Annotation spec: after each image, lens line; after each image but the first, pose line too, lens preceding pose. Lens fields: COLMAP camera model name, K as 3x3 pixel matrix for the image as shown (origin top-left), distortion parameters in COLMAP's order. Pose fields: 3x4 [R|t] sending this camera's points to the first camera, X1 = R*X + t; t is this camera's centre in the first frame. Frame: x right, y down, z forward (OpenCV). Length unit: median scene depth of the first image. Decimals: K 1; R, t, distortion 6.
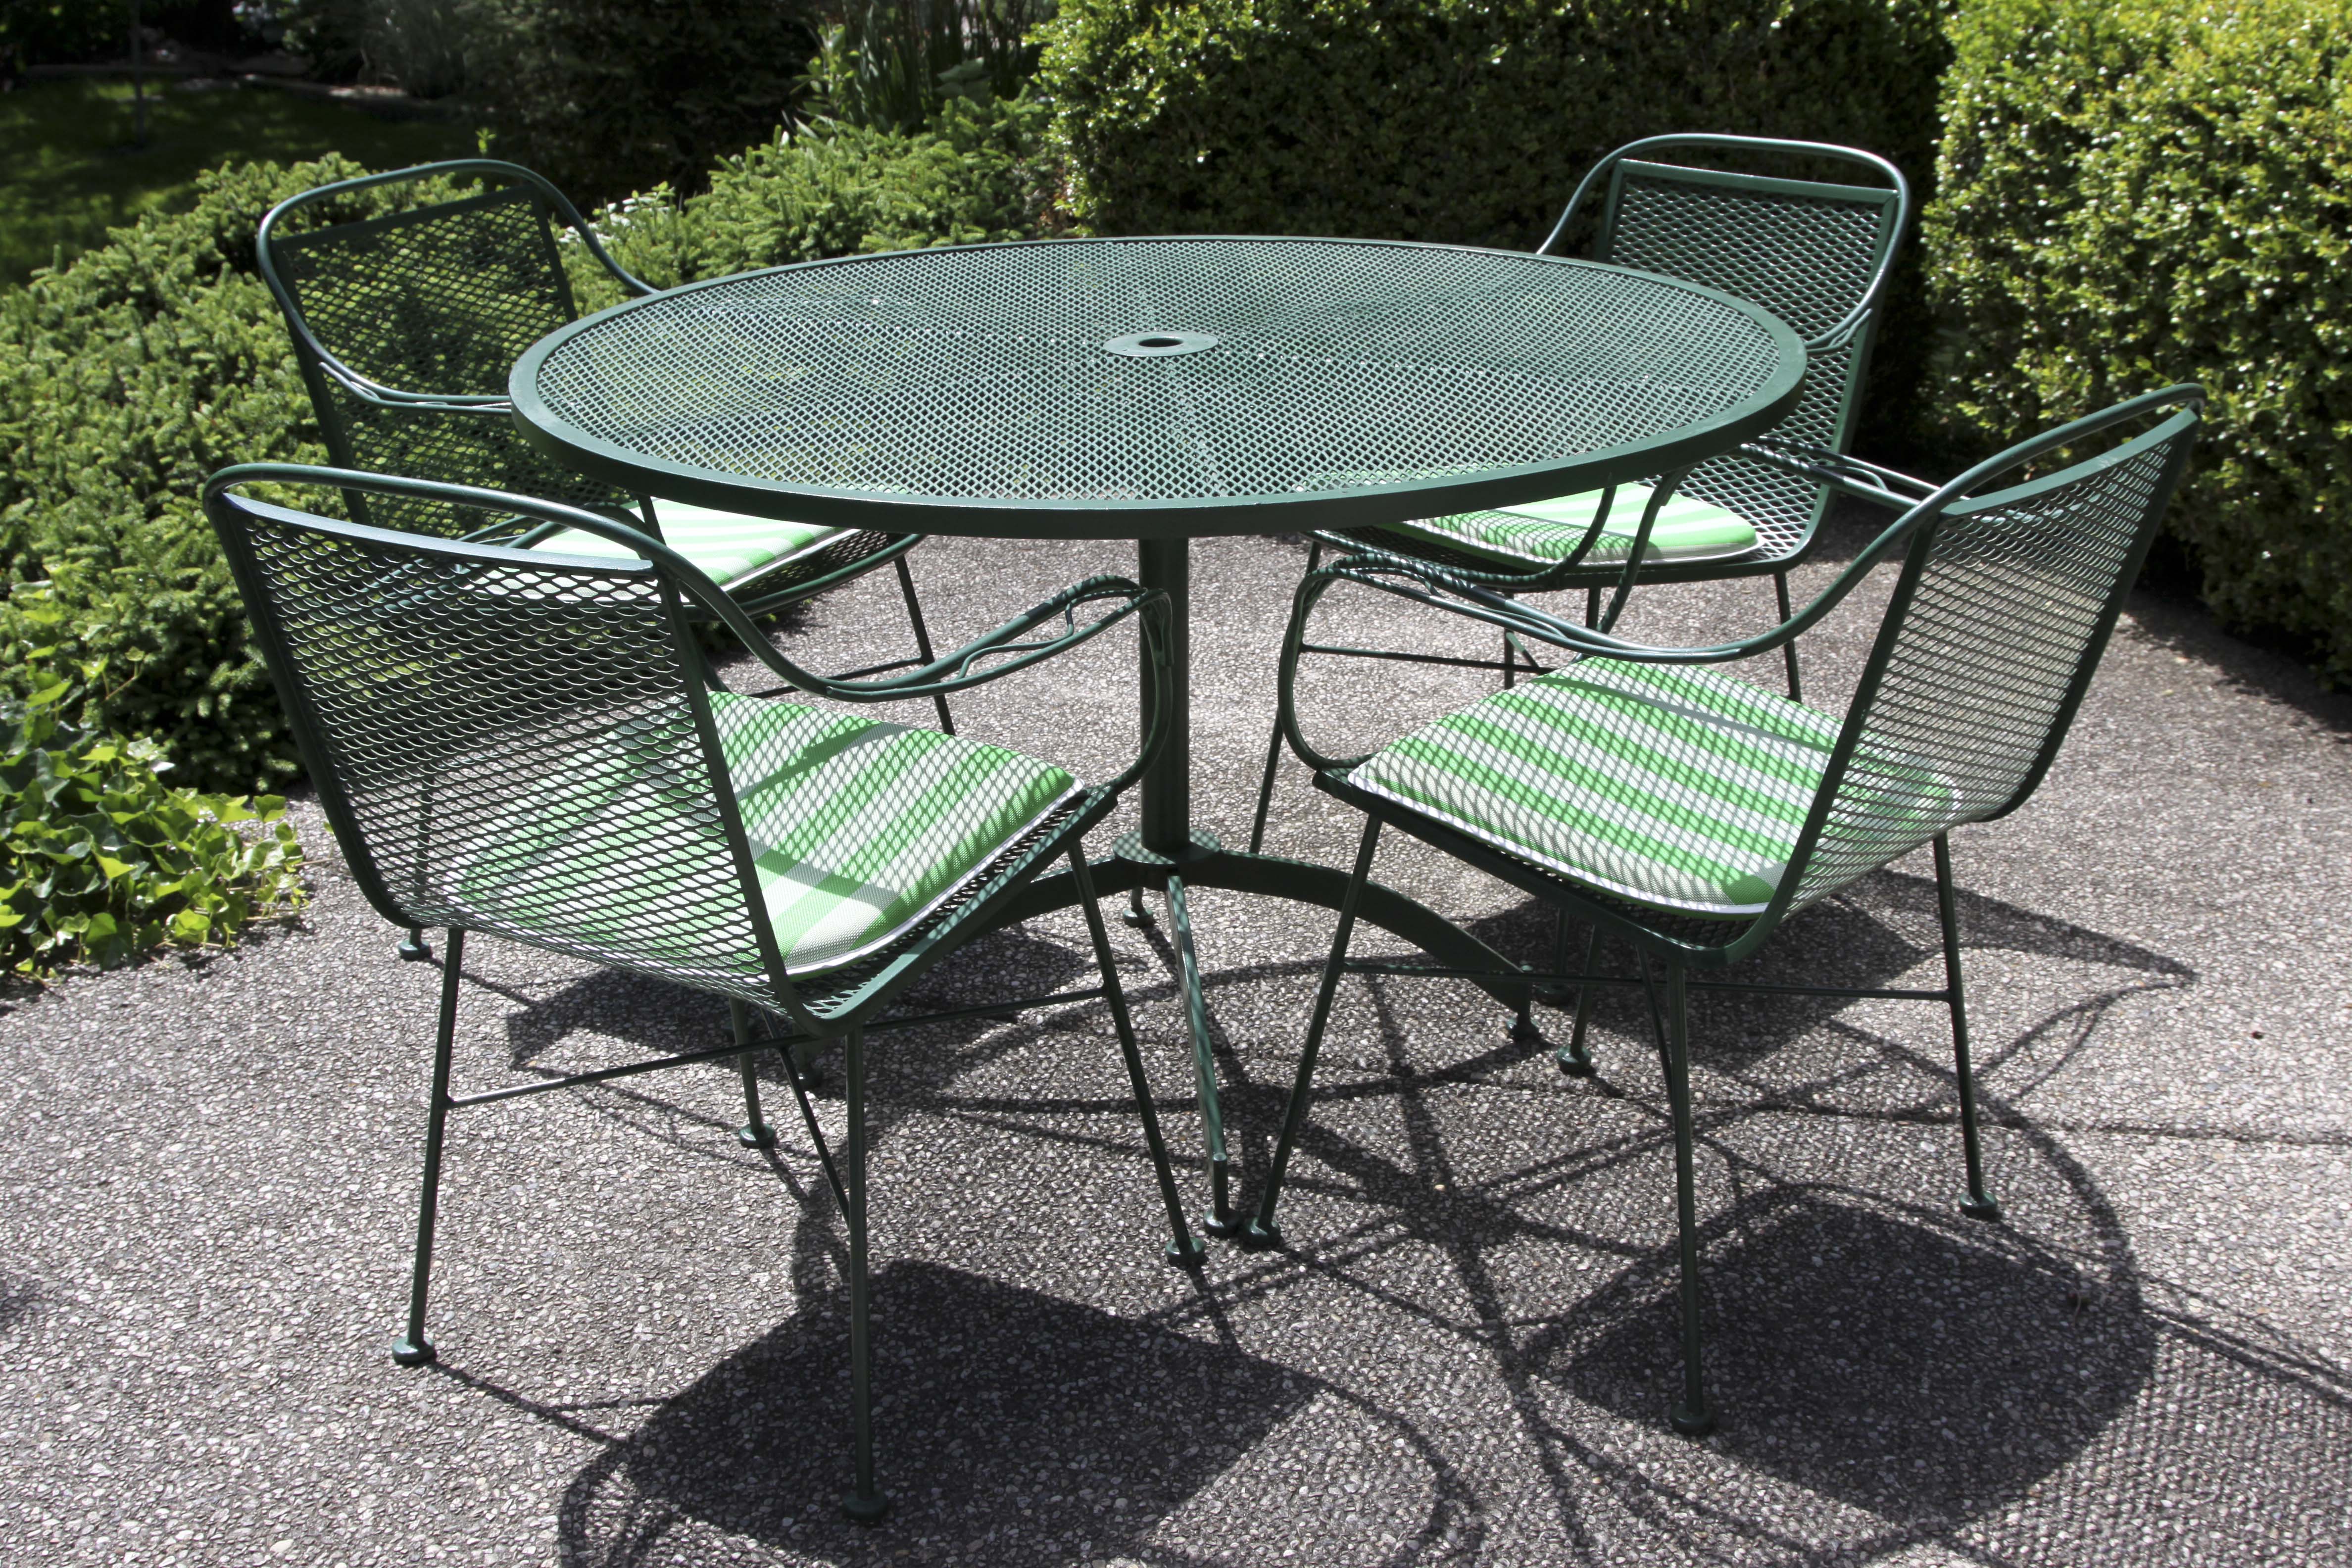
lens RADIAL K [[3084.6, 0, 1176.0], [0, 3084.6, 784.0], [0, 0, 1]] dist [-0.003574, 0.010279]
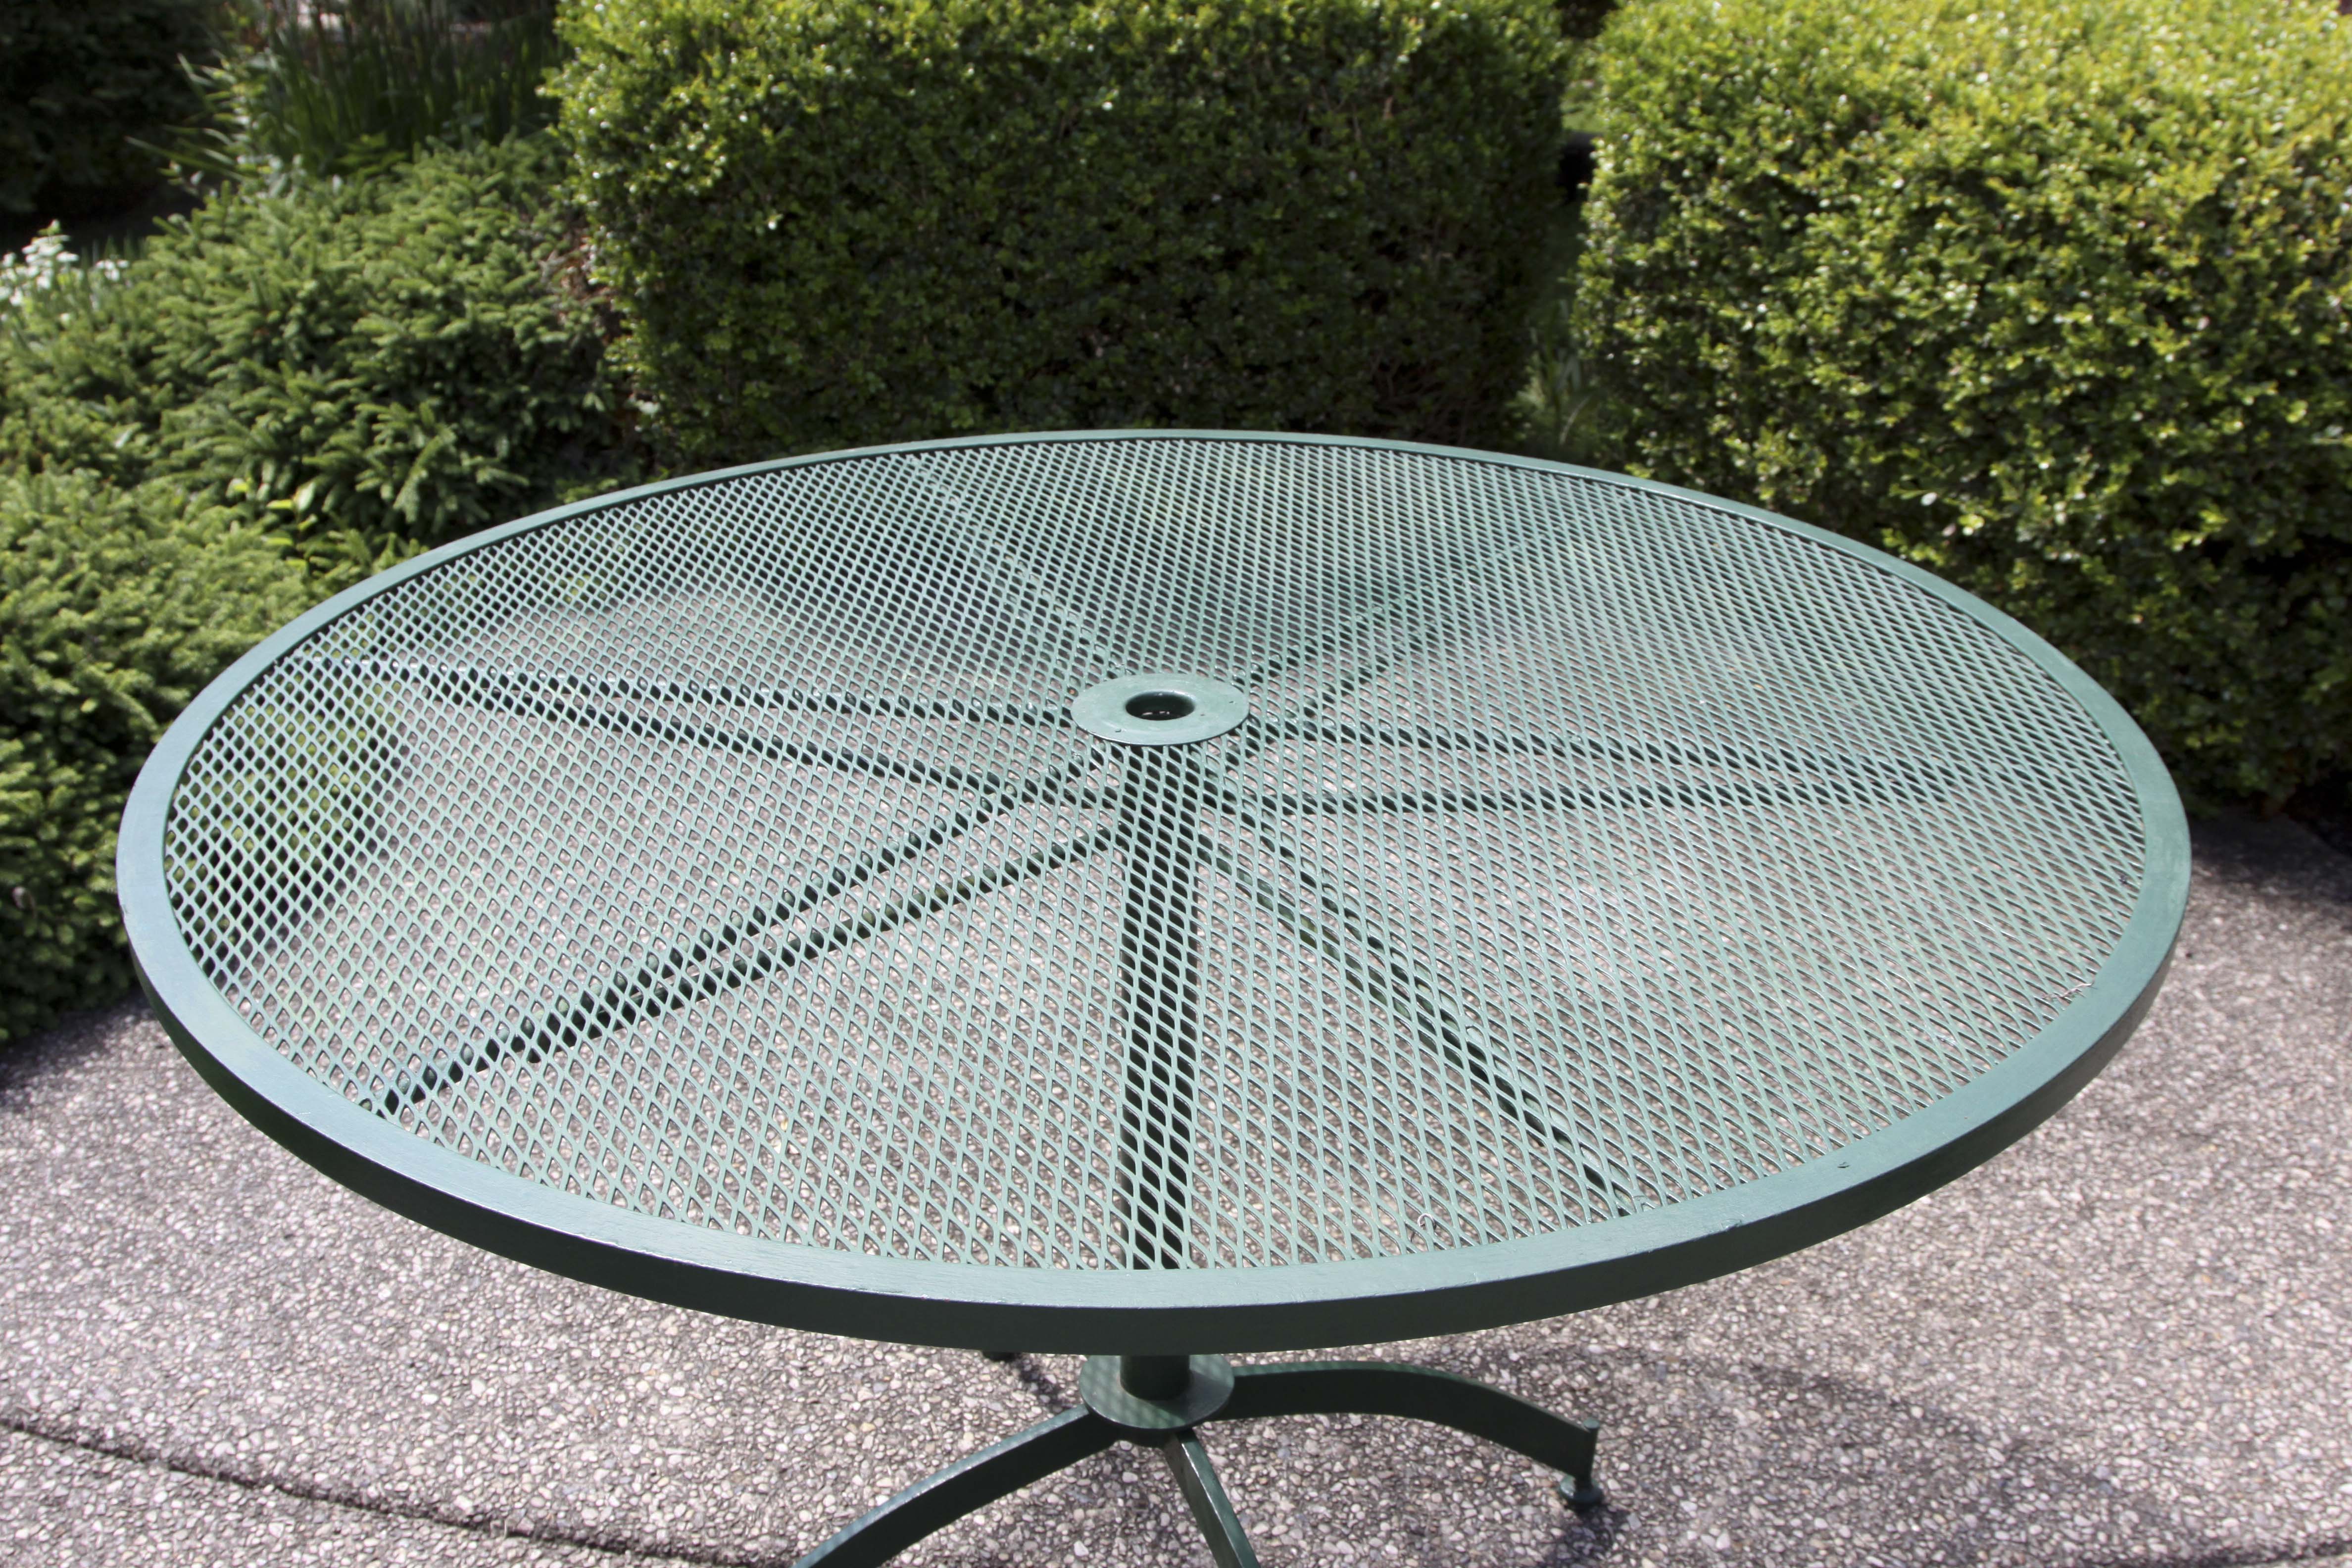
lens RADIAL K [[2573.5, 0, 1176.0], [0, 2573.5, 784.0], [0, 0, 1]] dist [-0.148479, 0.146204]
pose [[0.962652, -0.092645, 0.254396, -0.091454], [0.074631, 0.994030, 0.079593, -0.109506], [-0.260251, -0.057635, 0.963819, 0.311697]]
